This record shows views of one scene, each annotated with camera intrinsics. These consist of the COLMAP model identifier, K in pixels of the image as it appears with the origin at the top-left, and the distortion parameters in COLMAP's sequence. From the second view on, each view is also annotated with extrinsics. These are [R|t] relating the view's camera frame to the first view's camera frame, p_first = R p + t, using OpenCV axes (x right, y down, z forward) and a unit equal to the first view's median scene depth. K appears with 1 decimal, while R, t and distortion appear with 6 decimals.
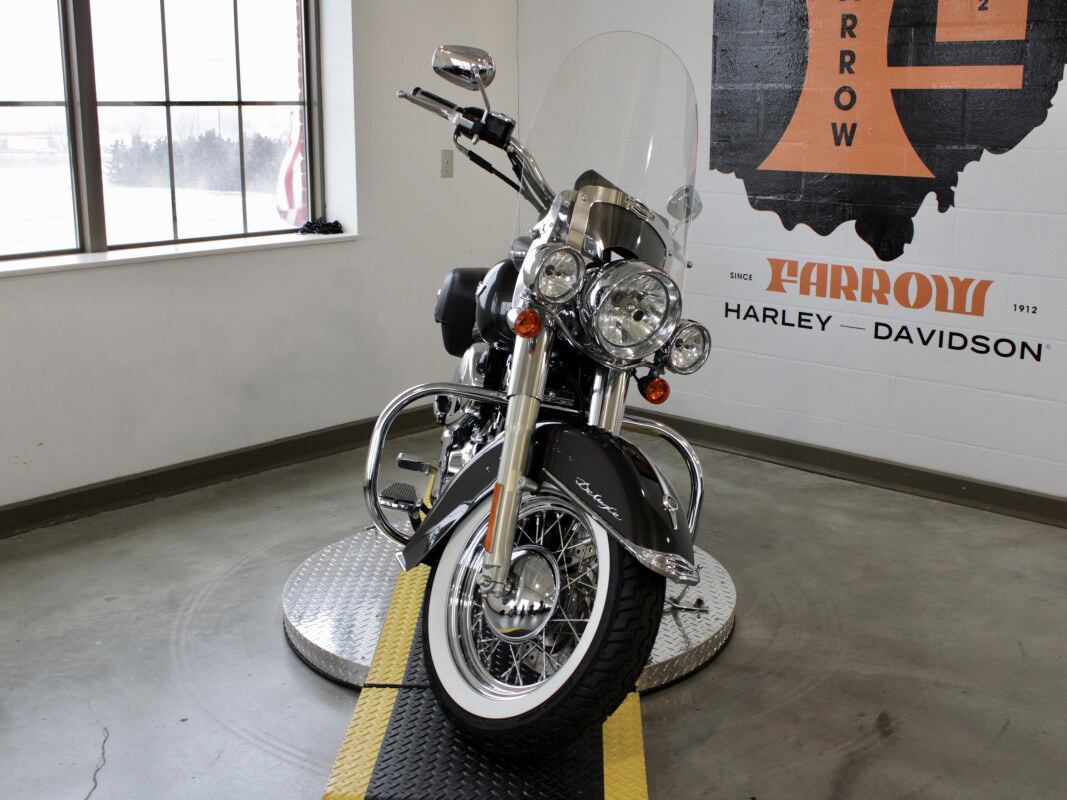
lens RADIAL K [[1215.2, 0, 533.5], [0, 1215.2, 400.0], [0, 0, 1]] dist [-0.171998, 0.260596]
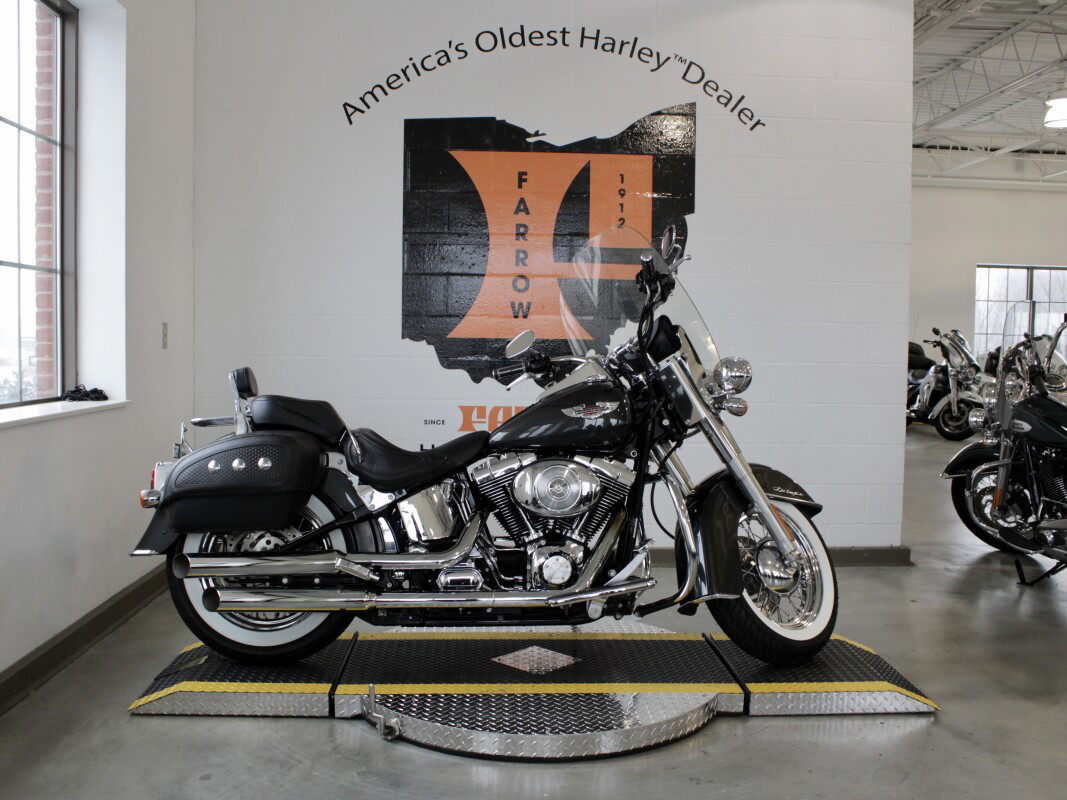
lens RADIAL K [[1007.8, 0, 533.5], [0, 1007.8, 400.0], [0, 0, 1]] dist [-0.179585, 0.176916]
pose [[0.709939, -0.032735, 0.703502, -0.539431], [0.149985, 0.983031, -0.105615, 0.001164], [-0.688107, 0.180495, 0.702802, 0.205651]]
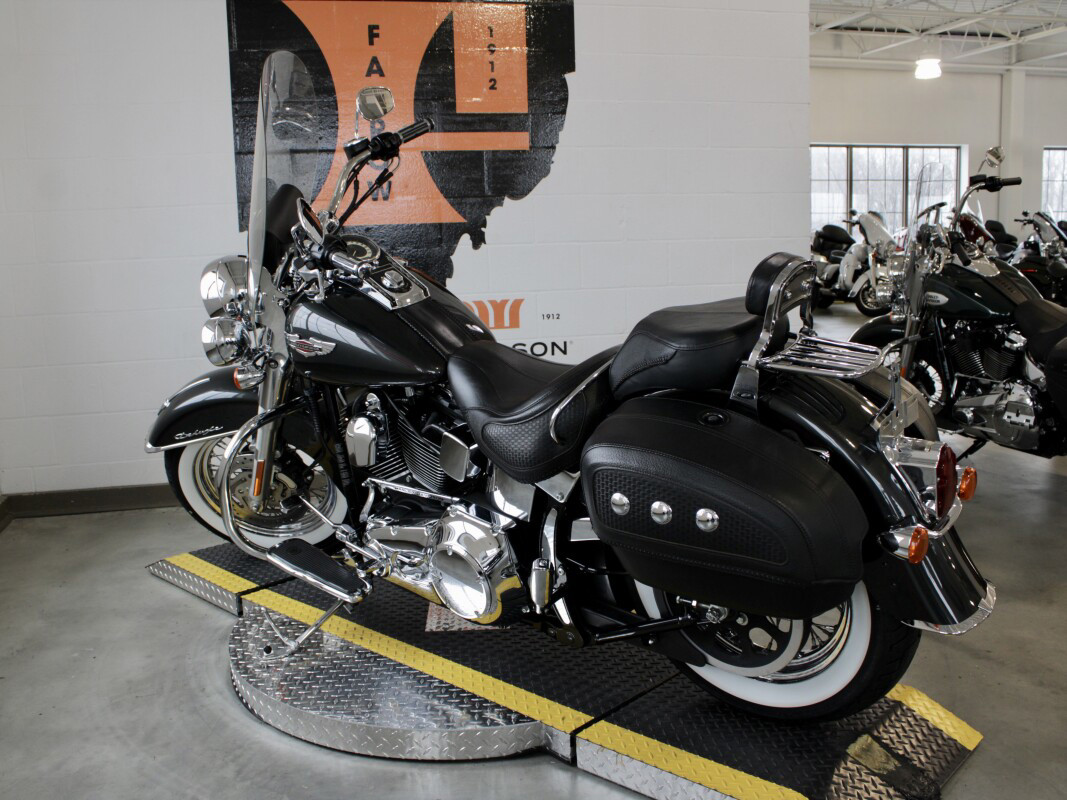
lens RADIAL K [[1007.8, 0, 533.5], [0, 1007.8, 400.0], [0, 0, 1]] dist [-0.179585, 0.176916]
pose [[0.558831, -0.148696, 0.815841, -0.470167], [0.219274, 0.975274, 0.027557, -0.020530], [-0.799766, 0.163493, 0.577619, 0.363475]]
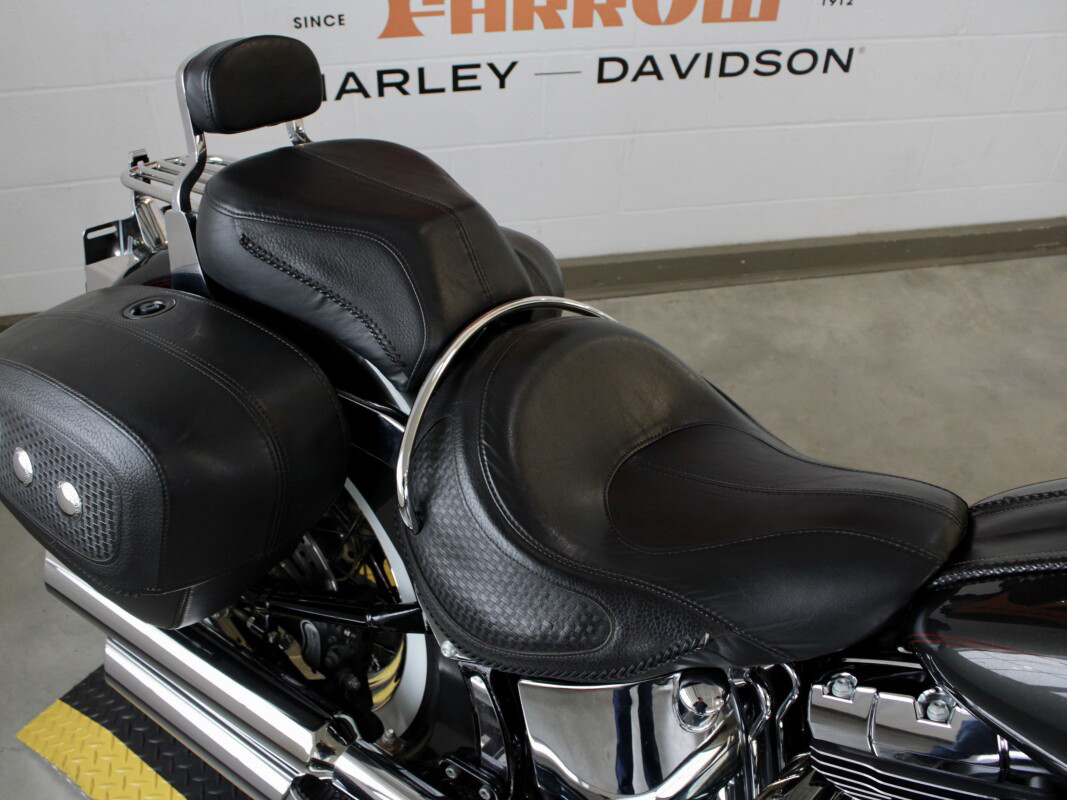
lens RADIAL K [[1007.8, 0, 533.5], [0, 1007.8, 400.0], [0, 0, 1]] dist [-0.179585, 0.176916]
pose [[0.565809, -0.515029, 0.643899, -0.136277], [0.161244, 0.834958, 0.526161, -0.187958], [-0.808617, -0.193882, 0.555472, 0.731304]]
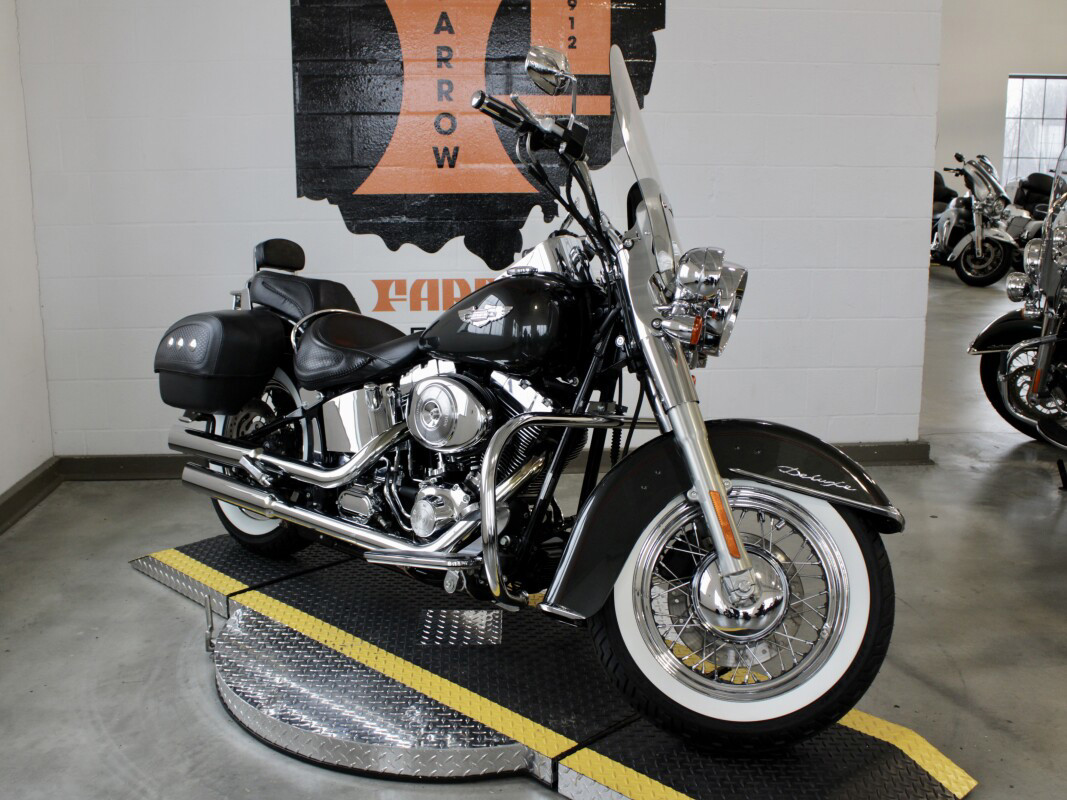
lens RADIAL K [[1131.6, 0, 533.5], [0, 1131.6, 400.0], [0, 0, 1]] dist [-0.153774, 0.172625]
pose [[0.686436, -0.153141, 0.710882, -0.439382], [0.171825, 0.984050, 0.046071, -0.040527], [-0.706598, 0.090523, 0.701801, 0.256065]]
